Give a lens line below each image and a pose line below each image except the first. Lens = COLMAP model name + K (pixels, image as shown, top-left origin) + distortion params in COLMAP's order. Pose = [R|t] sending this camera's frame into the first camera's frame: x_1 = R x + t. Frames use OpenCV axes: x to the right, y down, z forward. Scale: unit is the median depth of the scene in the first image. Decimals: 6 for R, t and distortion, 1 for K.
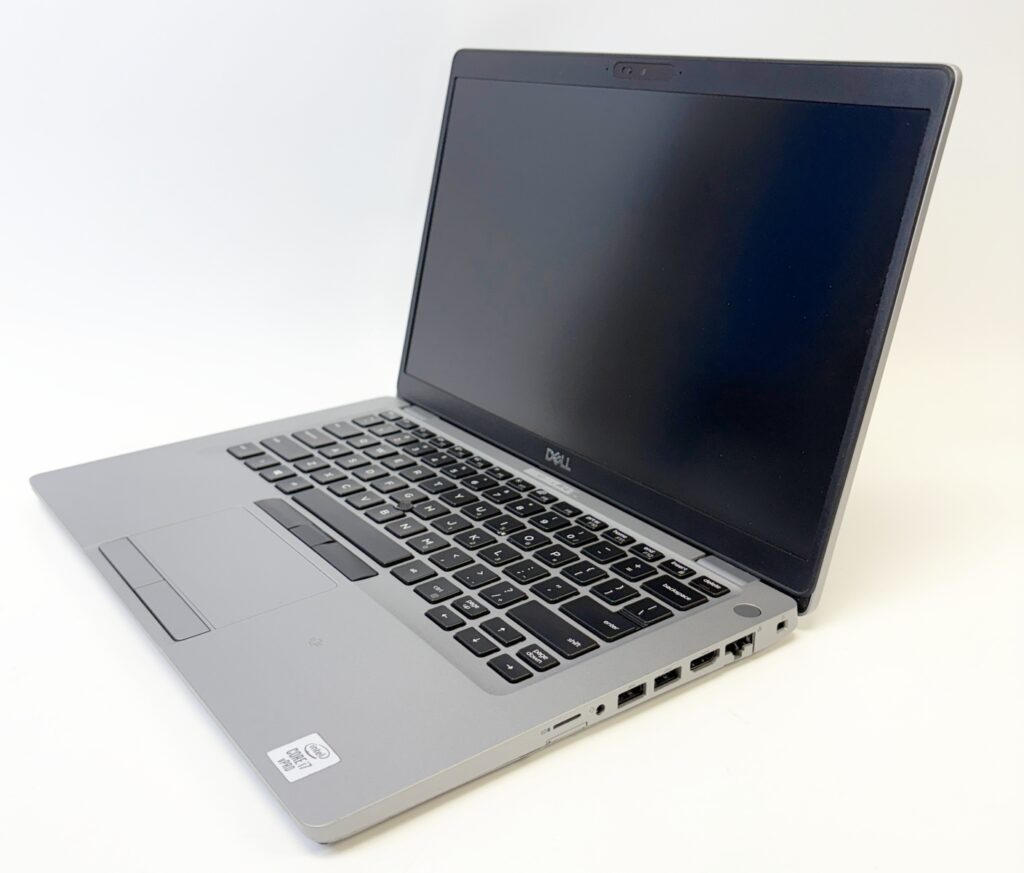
lens RADIAL K [[1087.4, 0, 509.1], [0, 1087.4, 446.3], [0, 0, 1]] dist [-0.017974, 0.000000]
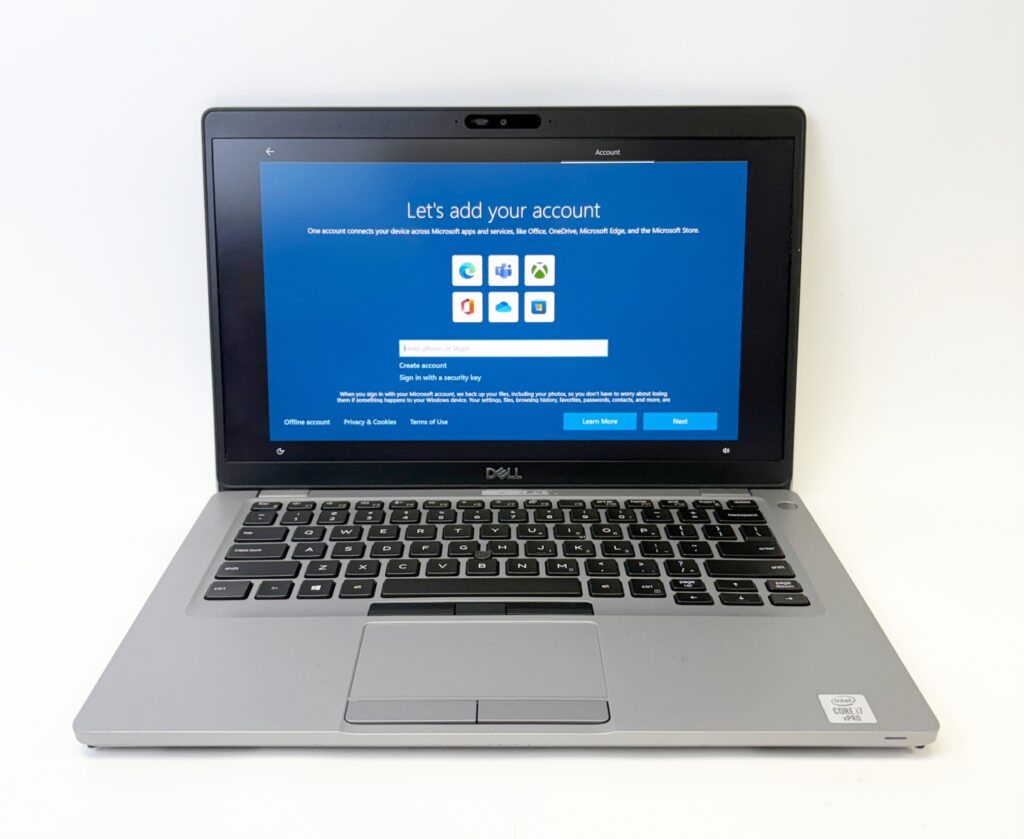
lens RADIAL K [[1055.3, 0, 506.1], [0, 1055.3, 447.2], [0, 0, 1]] dist [-0.007708, 0.000000]
pose [[0.588923, -0.301017, 0.750039, -0.805176], [0.296045, 0.943893, 0.146365, -0.182034], [-0.752015, 0.135847, 0.644995, 0.326898]]
